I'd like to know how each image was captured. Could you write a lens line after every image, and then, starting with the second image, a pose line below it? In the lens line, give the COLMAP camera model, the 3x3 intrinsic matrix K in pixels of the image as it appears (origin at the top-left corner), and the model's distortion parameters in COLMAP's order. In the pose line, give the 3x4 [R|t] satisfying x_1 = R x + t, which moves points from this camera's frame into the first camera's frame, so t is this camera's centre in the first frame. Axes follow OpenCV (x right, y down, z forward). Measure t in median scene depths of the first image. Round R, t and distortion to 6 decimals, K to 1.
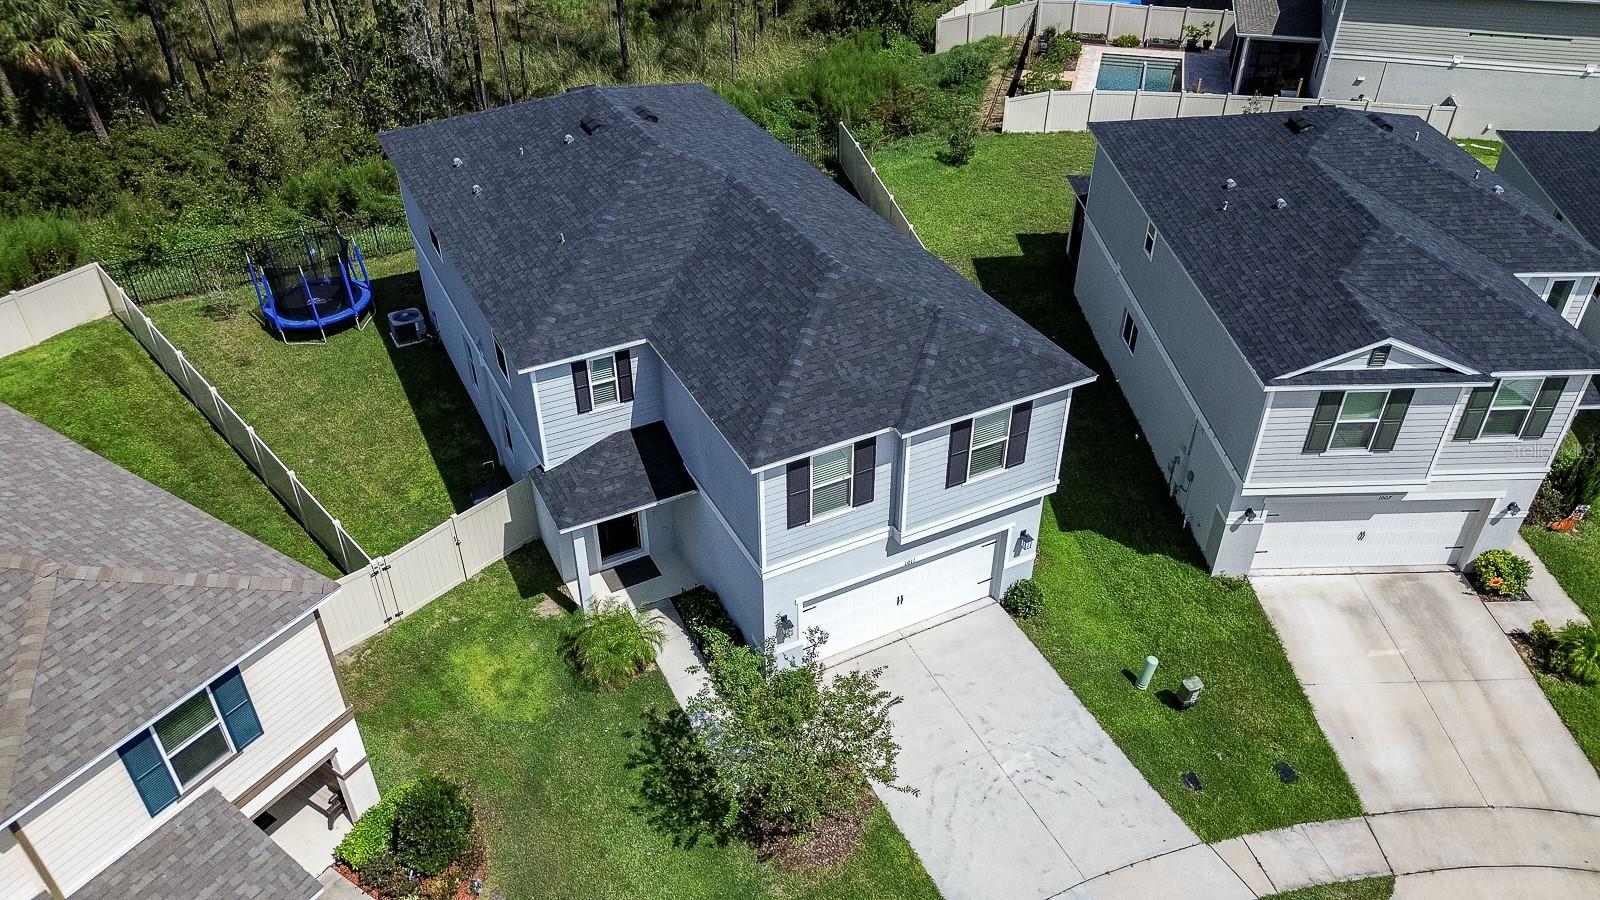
lens RADIAL K [[1142.0, 0, 806.9], [0, 1142.0, 452.8], [0, 0, 1]] dist [0.056902, -0.041041]
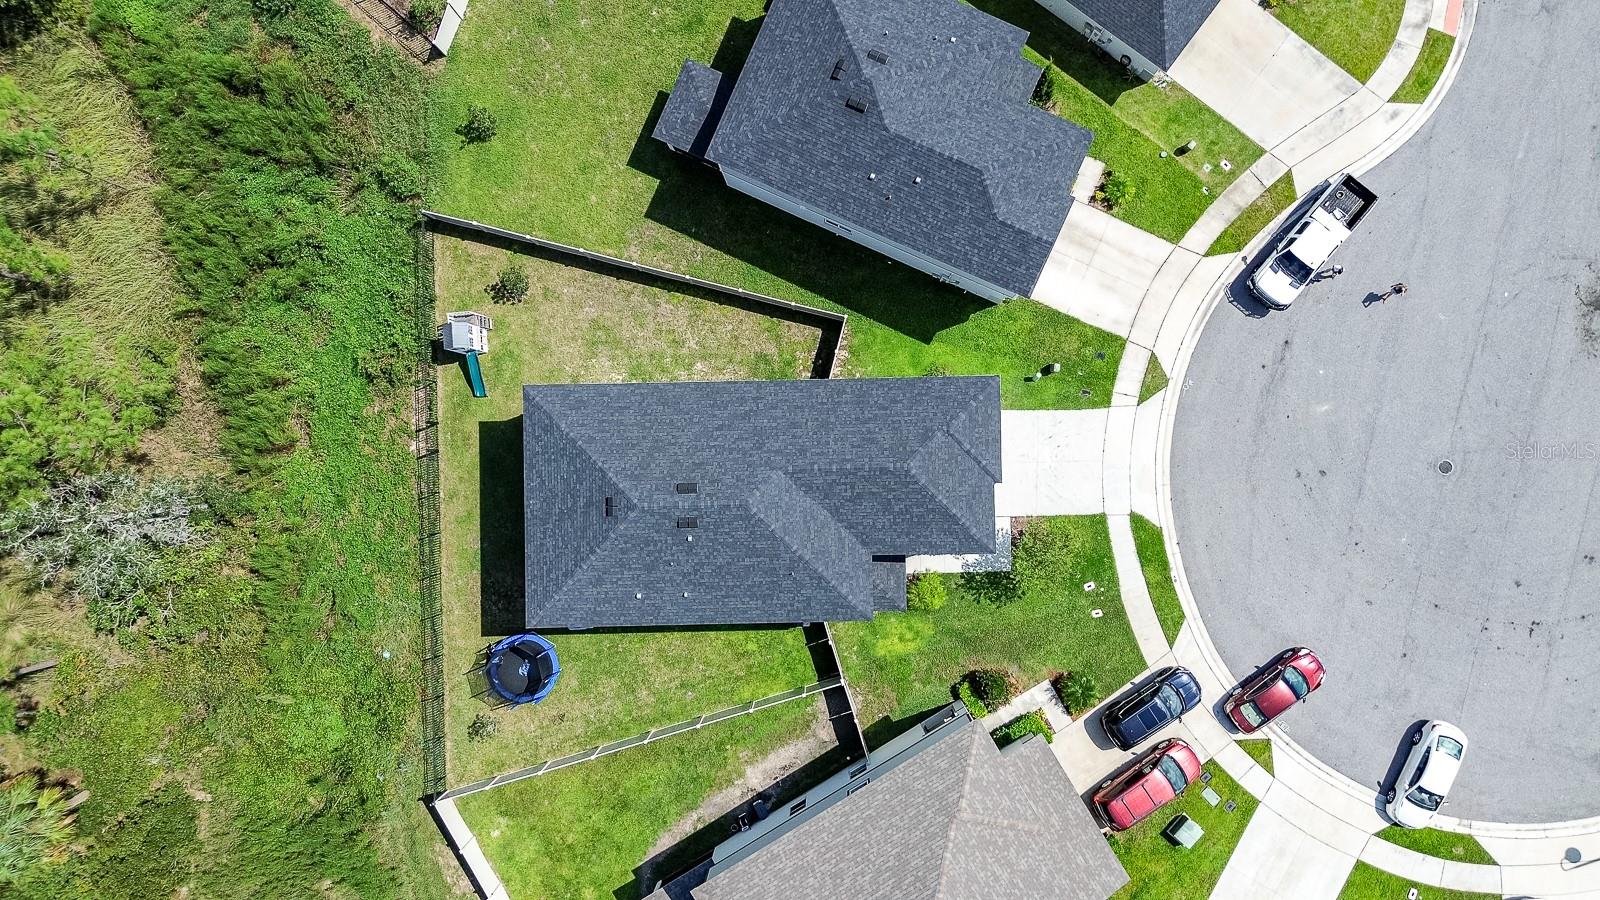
lens RADIAL K [[1142.0, 0, 803.0], [0, 1142.0, 452.5], [0, 0, 1]] dist [0.056902, -0.041041]
pose [[0.442963, -0.896510, -0.007339, -0.018160], [0.542906, 0.261717, 0.797971, -1.807865], [-0.713468, -0.357456, 0.602651, -0.056606]]
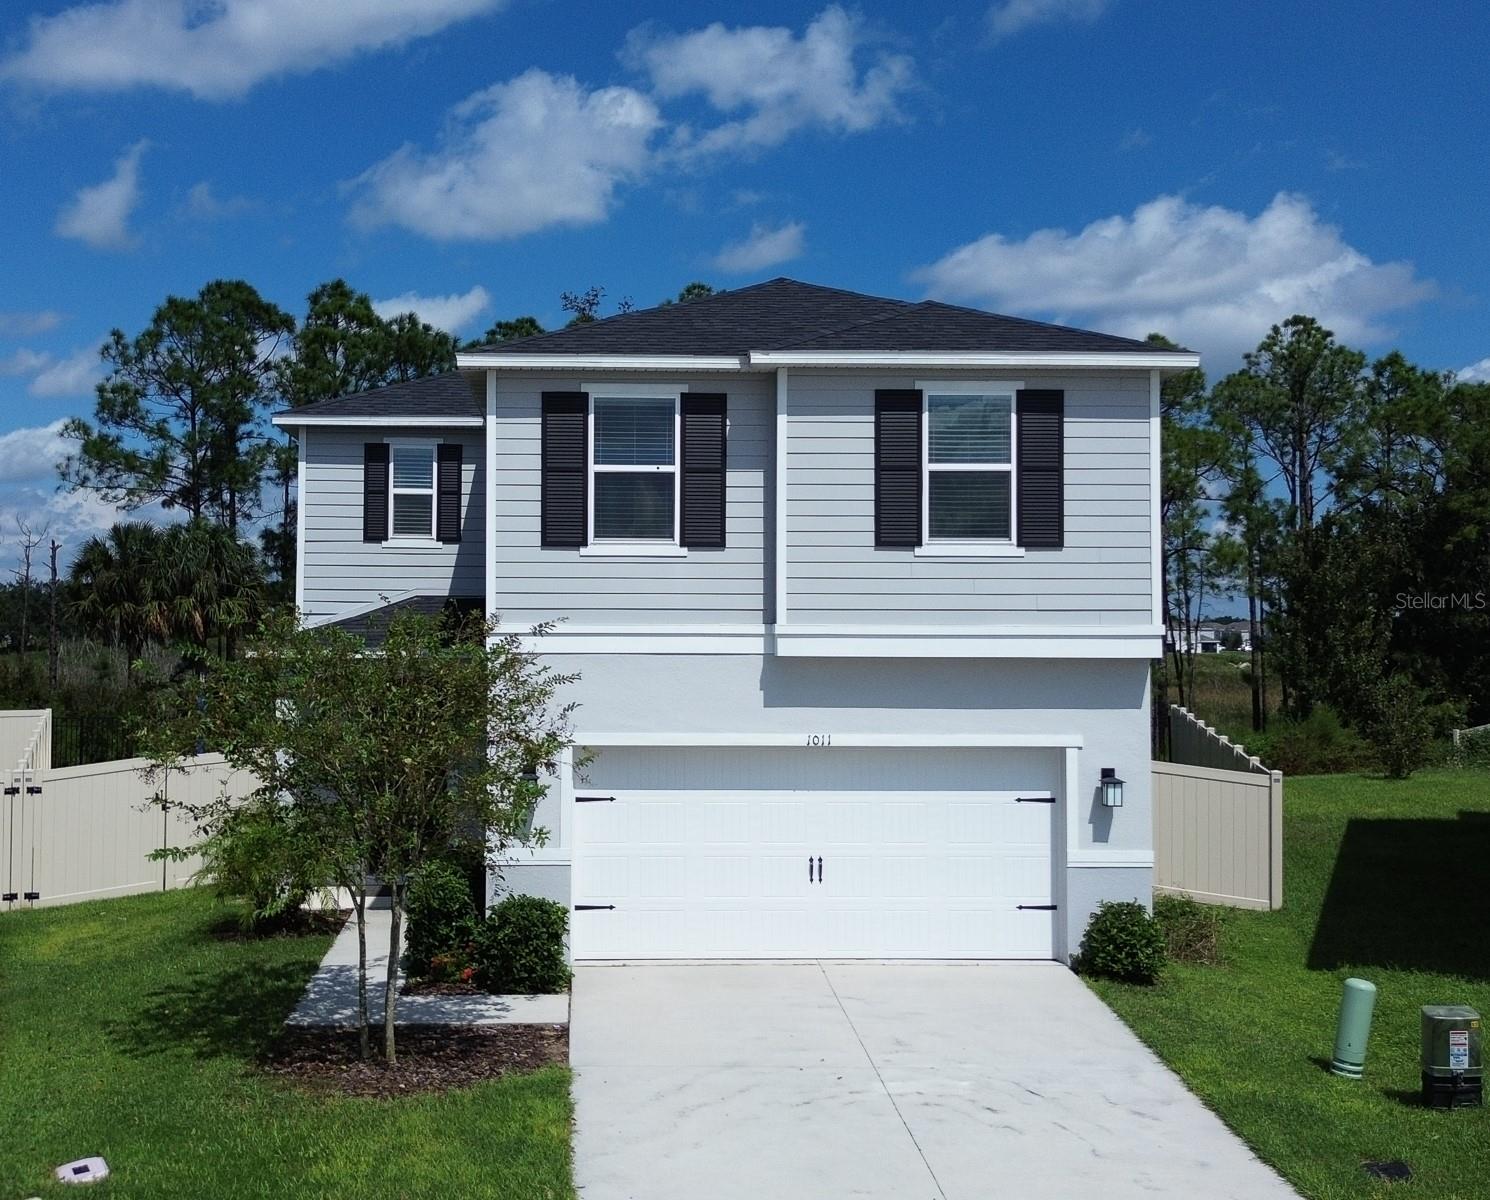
lens RADIAL K [[1800.5, 0, 651.1], [0, 1800.5, 571.4], [0, 0, 1]] dist [0.027214, 0.000000]
pose [[0.904957, -0.015134, -0.425235, 0.353823], [-0.249338, 0.790950, -0.558774, 0.486663], [0.344796, 0.611693, 0.712002, 0.388233]]
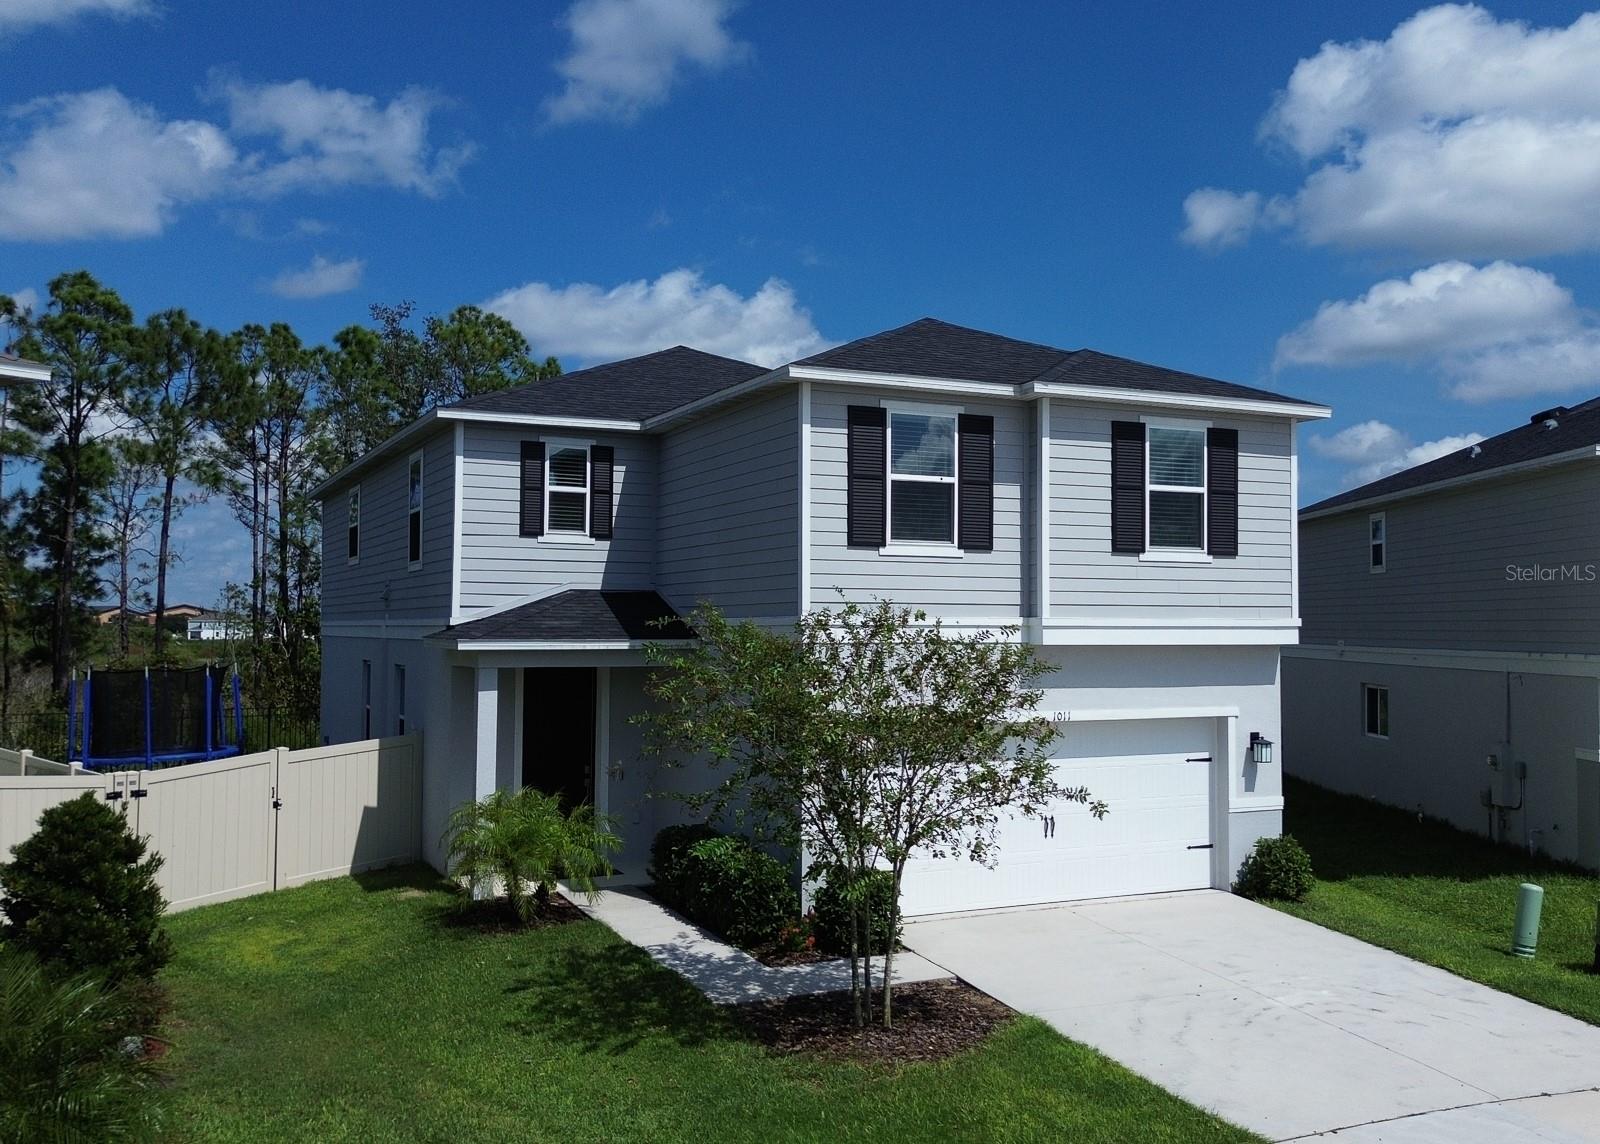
lens RADIAL K [[1507.2, 0, 906.8], [0, 1507.2, 568.3], [0, 0, 1]] dist [0.018373, 0.000000]
pose [[0.999983, 0.000108, 0.005811, 0.008315], [0.003503, 0.786639, -0.617403, 0.504240], [-0.004637, 0.617413, 0.786625, 0.364419]]
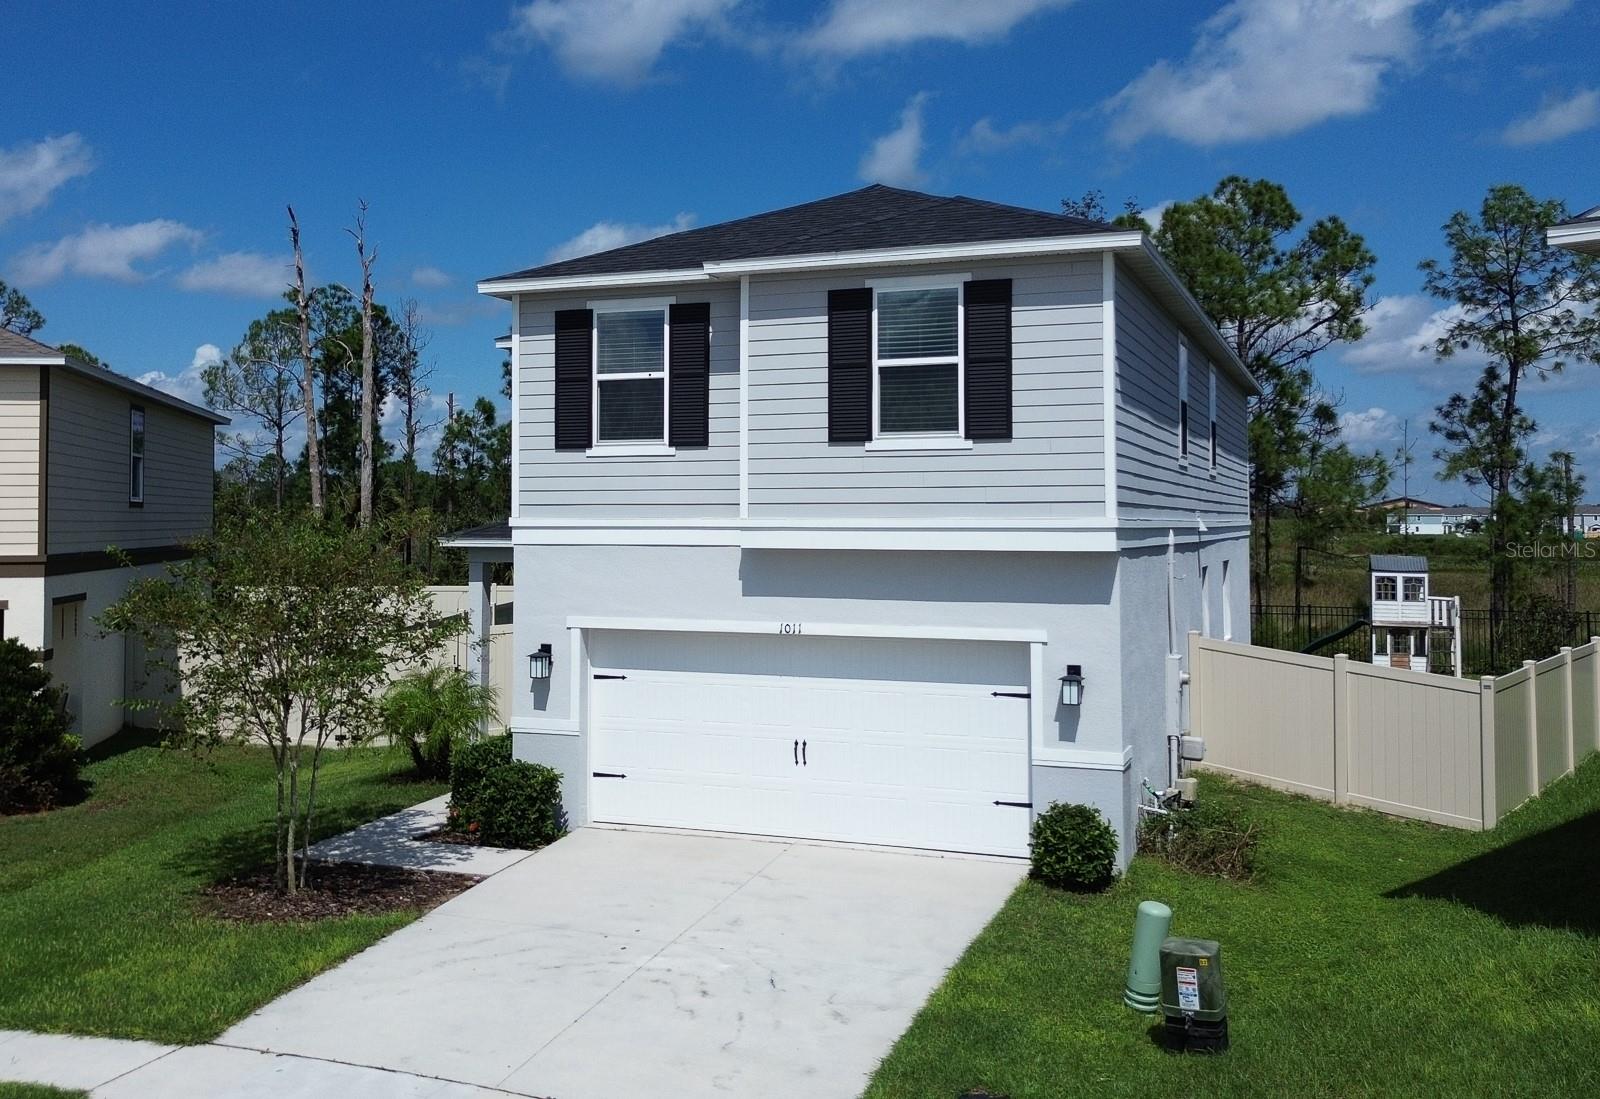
lens RADIAL K [[1627.2, 0, 679.8], [0, 1627.2, 444.7], [0, 0, 1]] dist [0.008961, 0.000000]
pose [[0.635010, -0.037589, -0.771589, 0.622403], [-0.450891, 0.792991, -0.409711, 0.350535], [0.627263, 0.608073, 0.486608, 0.570682]]
